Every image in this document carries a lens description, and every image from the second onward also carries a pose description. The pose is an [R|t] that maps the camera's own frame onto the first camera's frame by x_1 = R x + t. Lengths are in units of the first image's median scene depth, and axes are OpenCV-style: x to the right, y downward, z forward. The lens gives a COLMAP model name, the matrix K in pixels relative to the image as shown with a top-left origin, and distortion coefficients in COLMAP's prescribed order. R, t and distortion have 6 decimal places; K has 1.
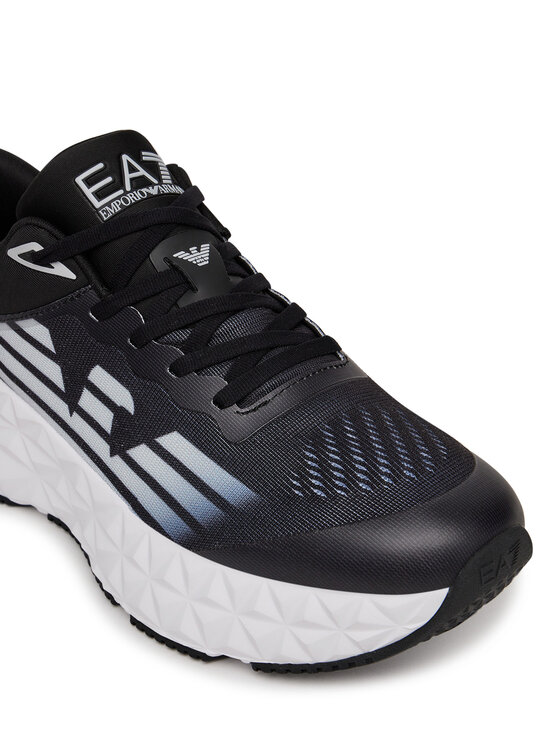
lens RADIAL K [[1321.1, 0, 280.0], [0, 1321.1, 373.0], [0, 0, 1]] dist [-0.143130, -0.063911]
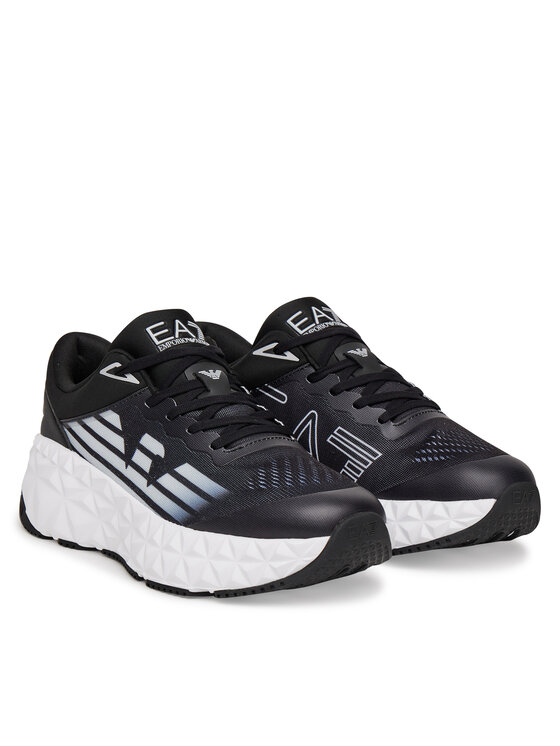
lens RADIAL K [[1982.0, 0, 280.0], [0, 1982.0, 373.0], [0, 0, 1]] dist [0.032029, 0.129951]
pose [[0.991633, 0.061091, -0.113715, 0.306385], [-0.097320, 0.932556, -0.347661, 0.773131], [0.084806, 0.355819, 0.930699, -1.326121]]
